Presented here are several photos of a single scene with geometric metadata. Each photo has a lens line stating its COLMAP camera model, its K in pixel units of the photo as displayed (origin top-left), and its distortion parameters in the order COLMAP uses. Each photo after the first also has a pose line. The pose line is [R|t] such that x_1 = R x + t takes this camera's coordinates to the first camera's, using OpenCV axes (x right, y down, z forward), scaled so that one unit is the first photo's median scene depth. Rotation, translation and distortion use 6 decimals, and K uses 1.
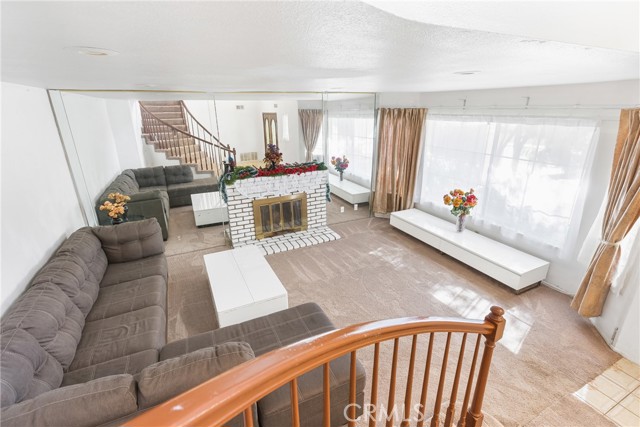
lens RADIAL K [[293.3, 0, 318.1], [0, 293.3, 207.4], [0, 0, 1]] dist [0.001733, 0.000330]
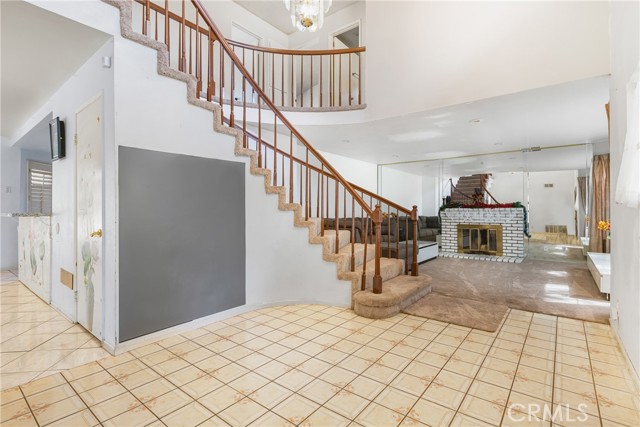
lens RADIAL K [[304.4, 0, 336.4], [0, 304.4, 211.7], [0, 0, 1]] dist [-0.001631, -0.000575]
pose [[0.471140, 0.009189, -0.882011, 0.777681], [-0.290601, 0.945736, -0.145376, 0.293658], [0.832813, 0.324806, 0.448244, -0.211093]]
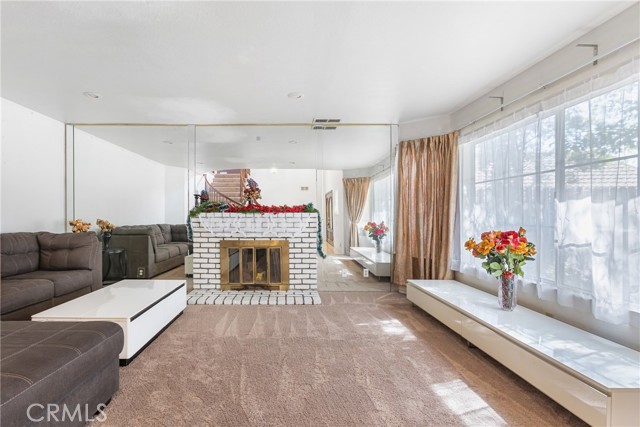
lens RADIAL K [[304.0, 0, 289.0], [0, 304.0, 218.8], [0, 0, 1]] dist [-0.002735, -0.000437]
pose [[0.902794, 0.015756, -0.429784, 0.311015], [-0.150606, 0.947633, -0.281619, 0.125573], [0.402840, 0.318972, 0.857891, 0.269018]]
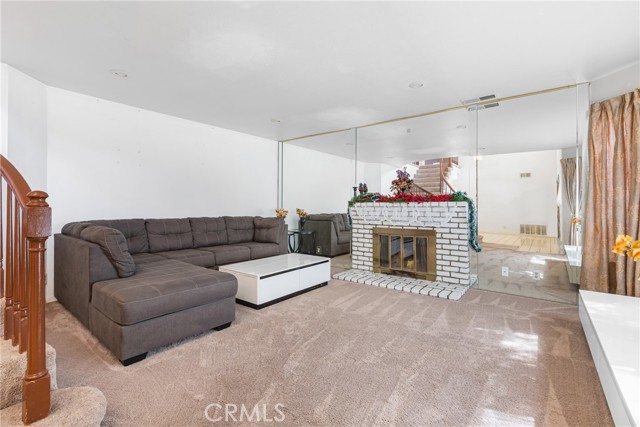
lens RADIAL K [[289.2, 0, 329.9], [0, 289.2, 206.2], [0, 0, 1]] dist [0.001970, 0.000071]
pose [[0.468300, 0.009565, -0.883518, 0.498664], [-0.292848, 0.945102, -0.144989, 0.082111], [0.833628, 0.326635, 0.445392, 0.399062]]
